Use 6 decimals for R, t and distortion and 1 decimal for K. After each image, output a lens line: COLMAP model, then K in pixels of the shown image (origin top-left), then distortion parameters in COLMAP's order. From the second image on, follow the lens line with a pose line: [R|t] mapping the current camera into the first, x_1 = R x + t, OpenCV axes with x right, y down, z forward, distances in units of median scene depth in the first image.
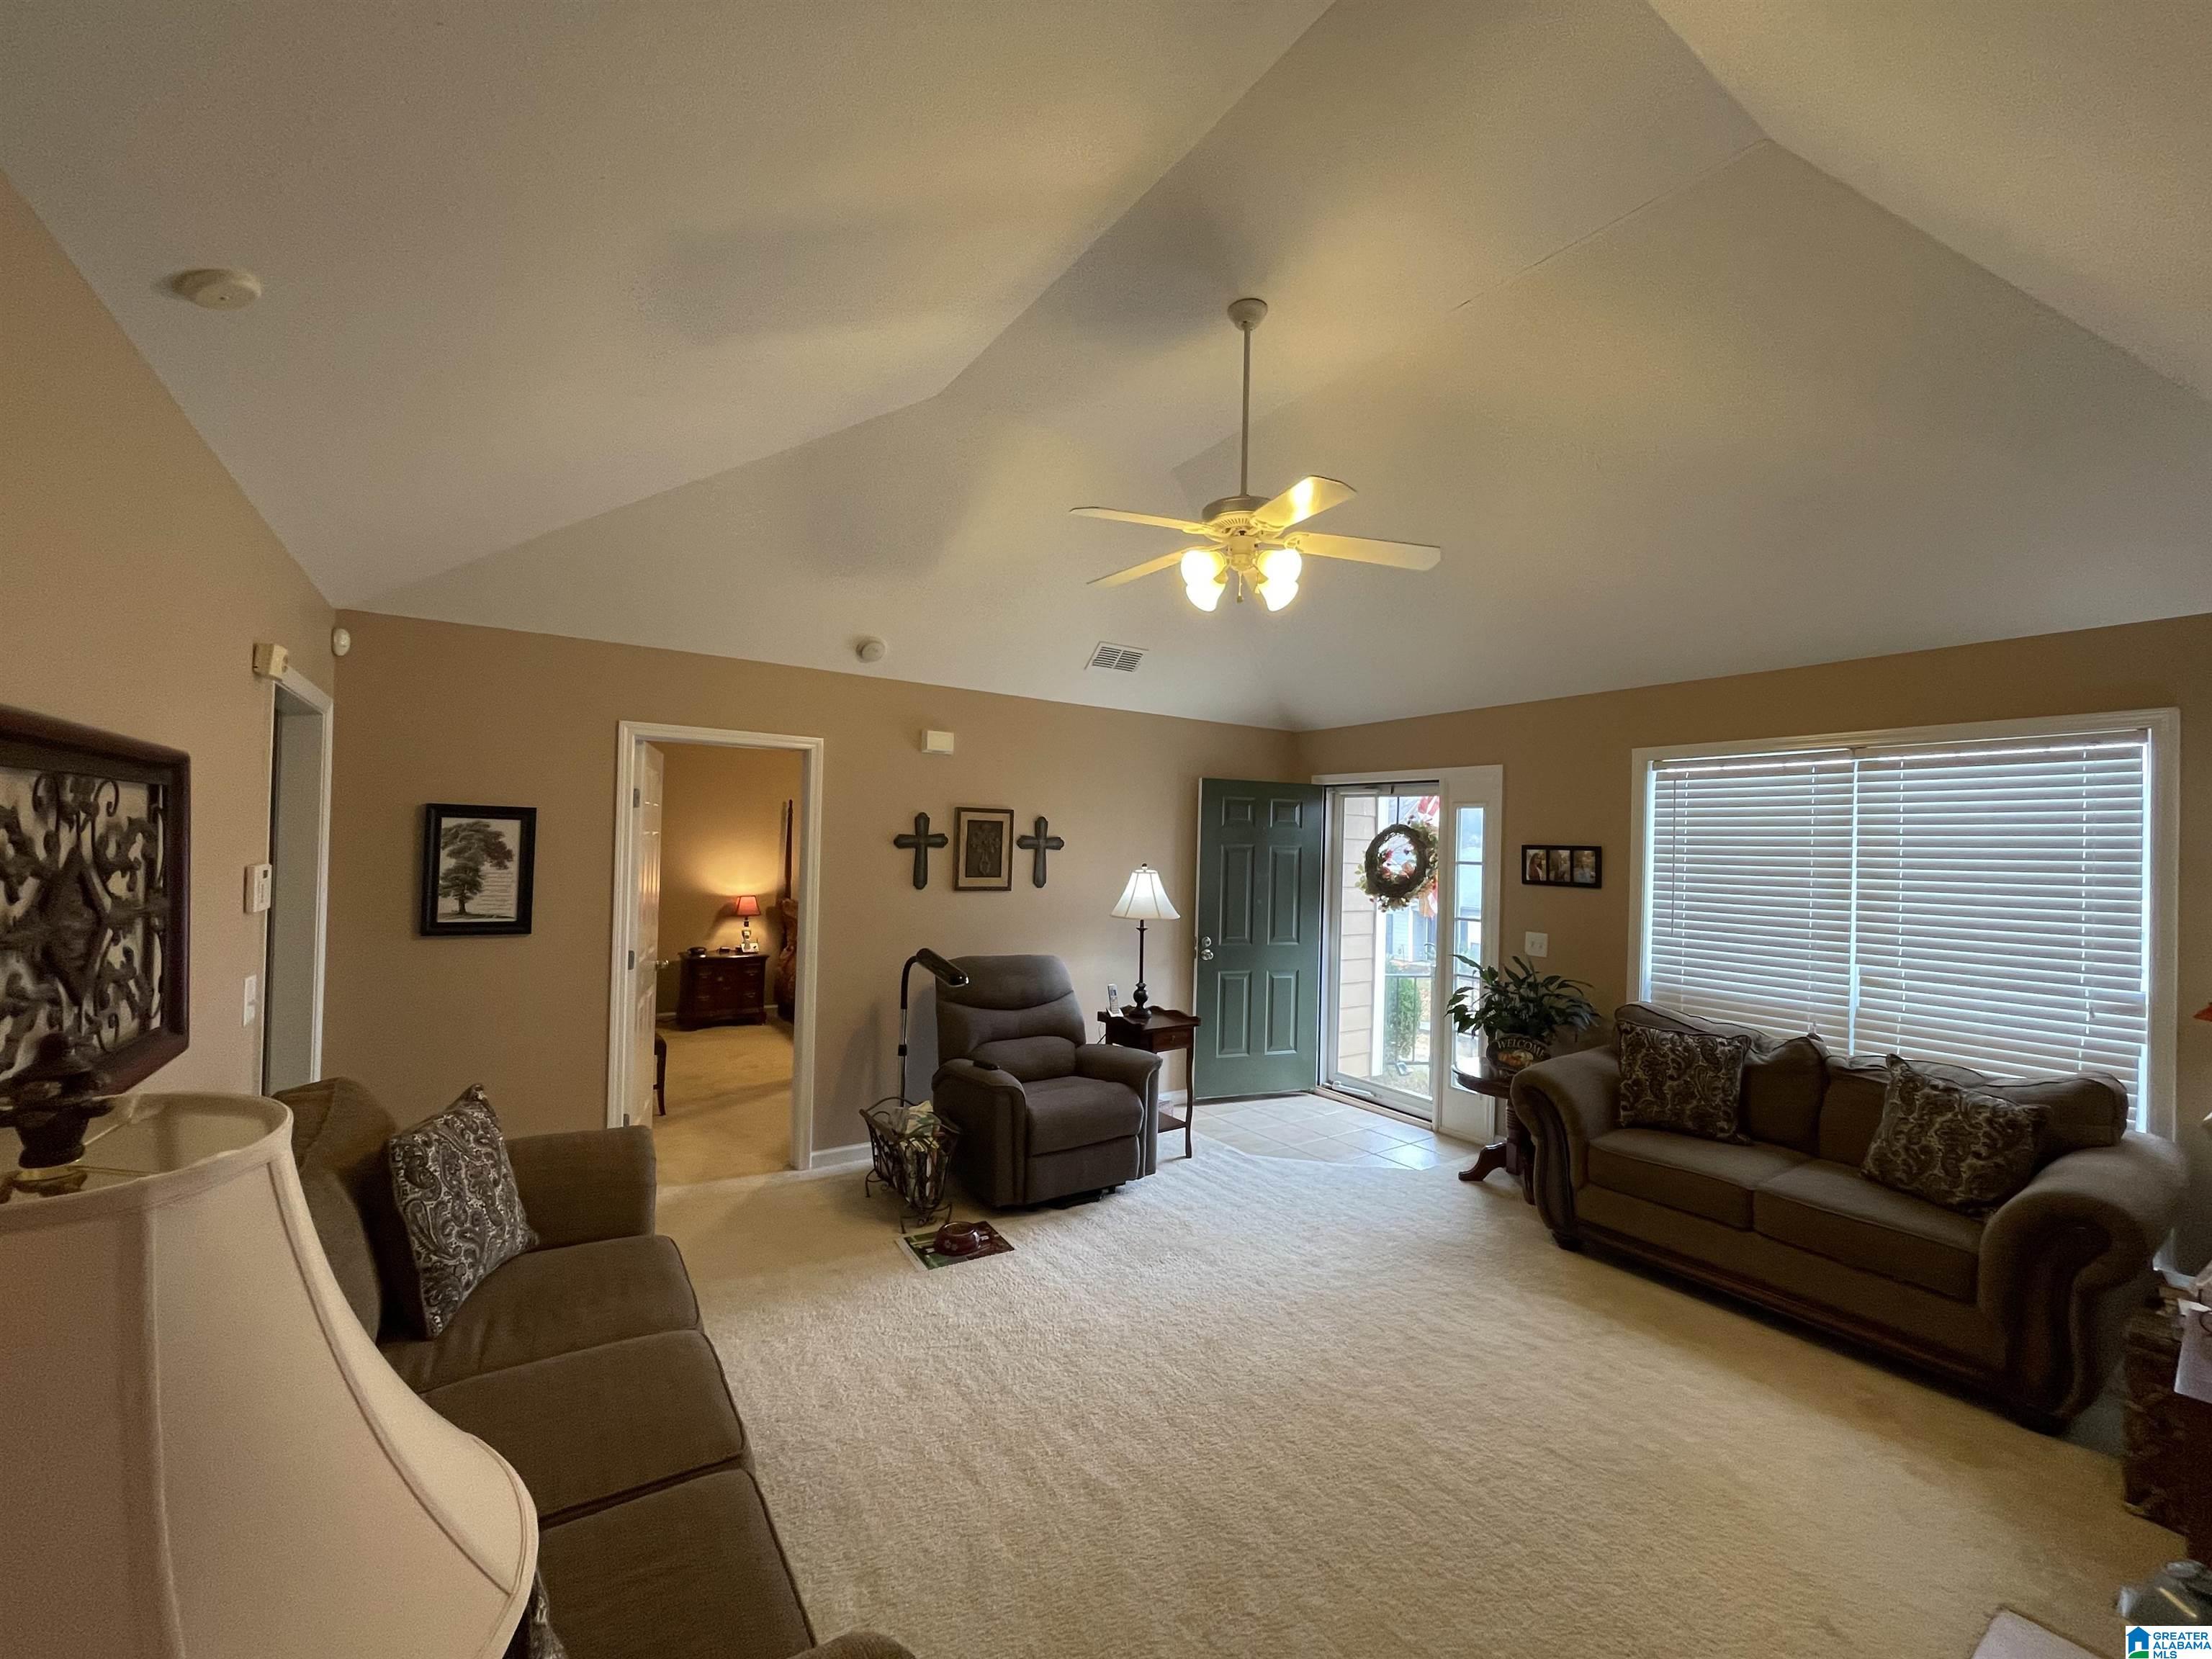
lens RADIAL K [[897.1, 0, 1092.3], [0, 897.1, 825.6], [0, 0, 1]] dist [0.000980, 0.001045]
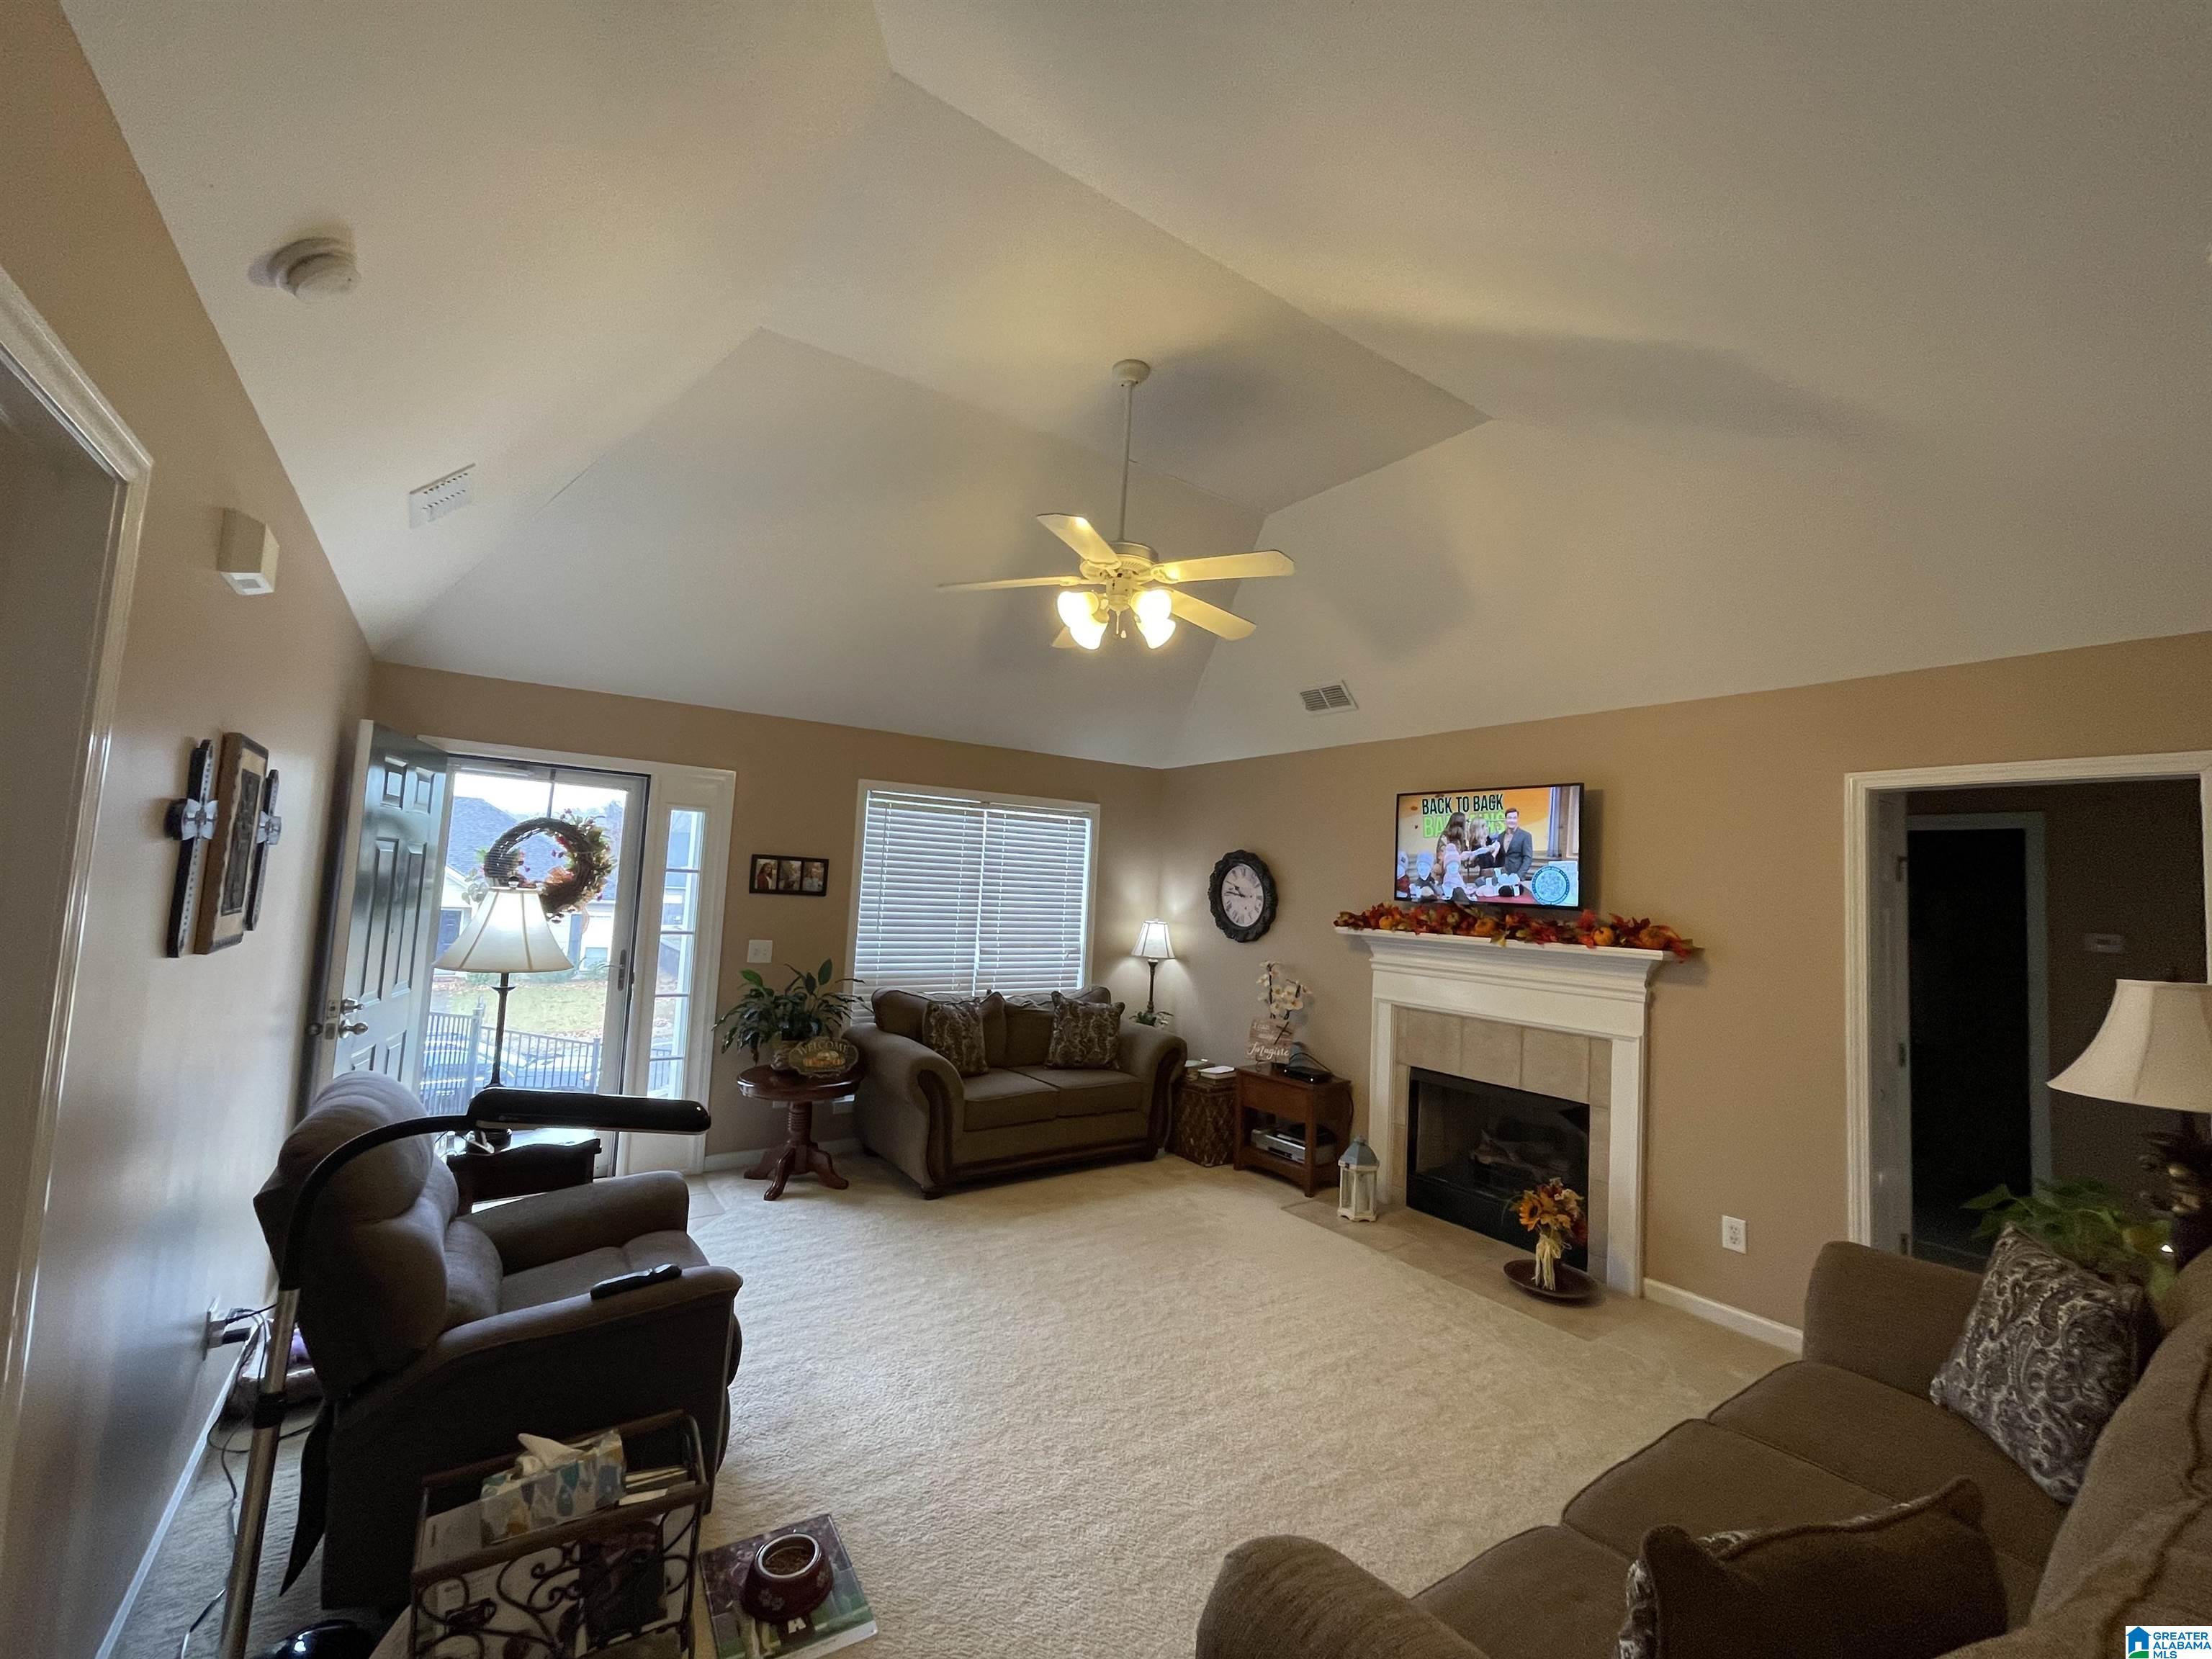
lens RADIAL K [[897.1, 0, 1092.3], [0, 897.1, 825.6], [0, 0, 1]] dist [0.000980, 0.001045]
pose [[-0.012188, 0.045471, 0.998891, -0.572570], [-0.068937, 0.996550, -0.046206, 0.010614], [-0.997547, -0.069423, -0.009012, 0.677838]]
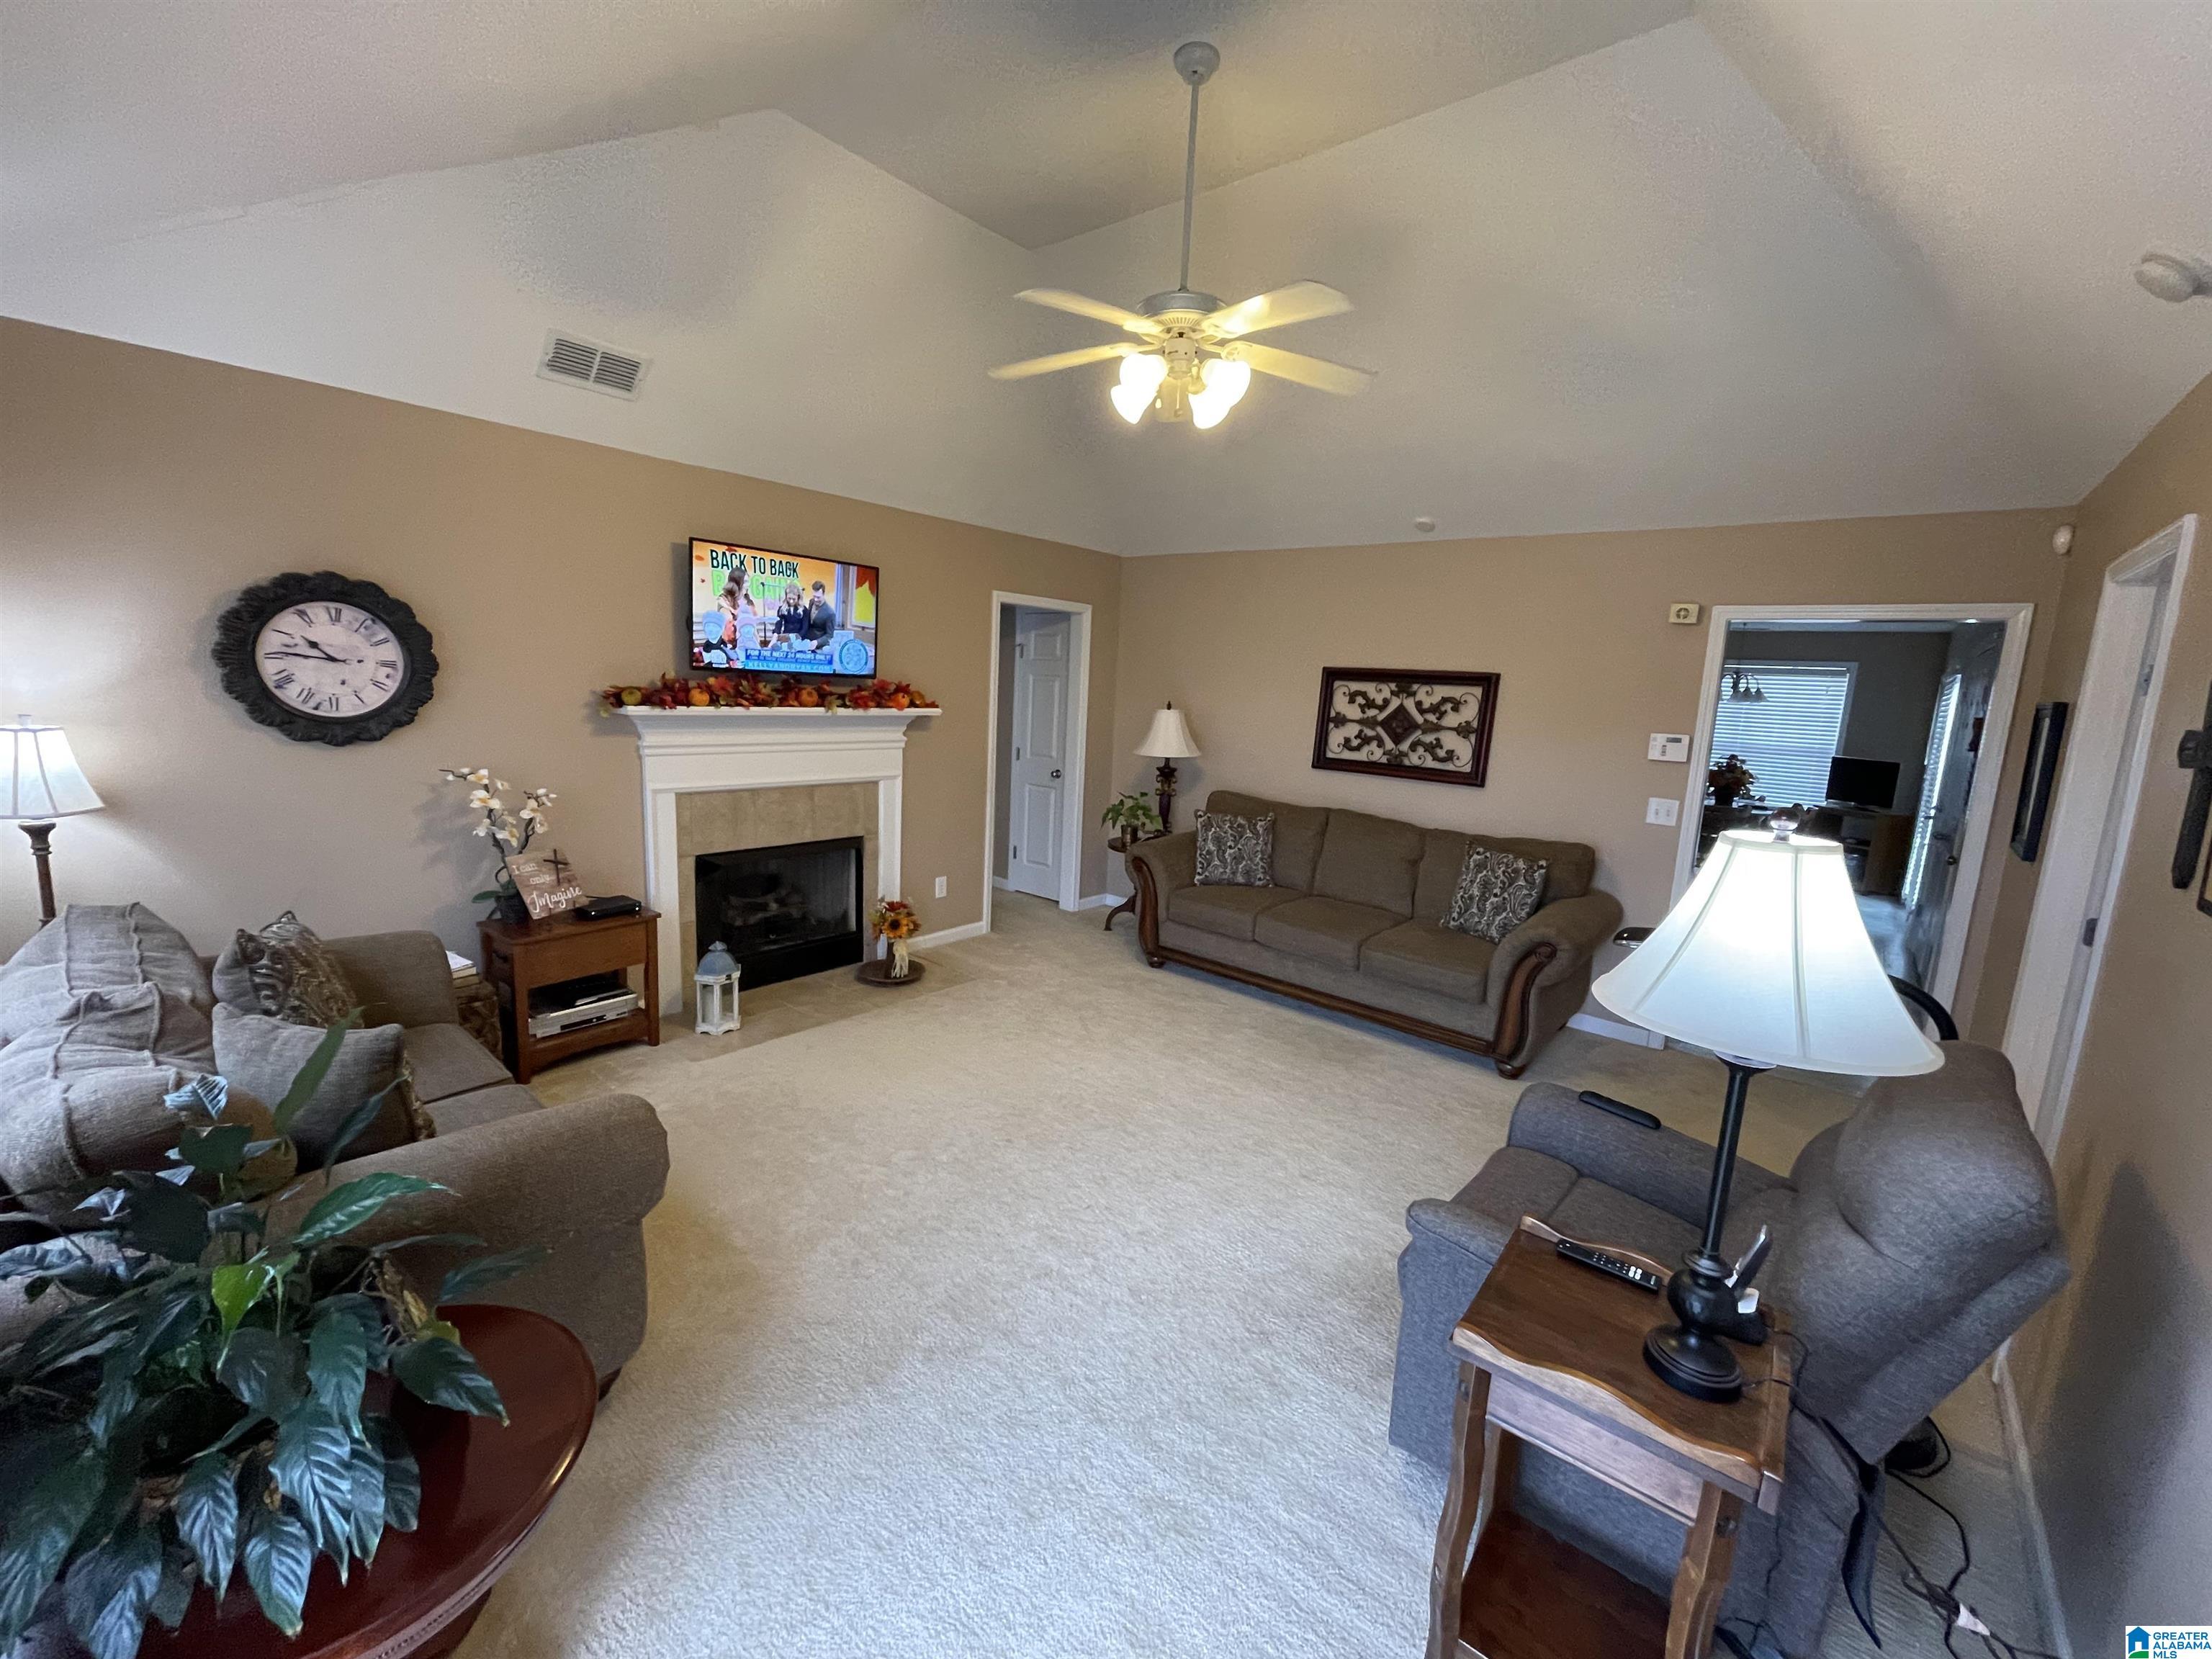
lens RADIAL K [[897.1, 0, 1092.3], [0, 897.1, 825.6], [0, 0, 1]] dist [0.000980, 0.001045]
pose [[-0.962456, -0.024327, -0.270347, 0.323695], [-0.062654, 0.988991, 0.134058, 0.032949], [0.264109, 0.145963, -0.953384, 1.265444]]
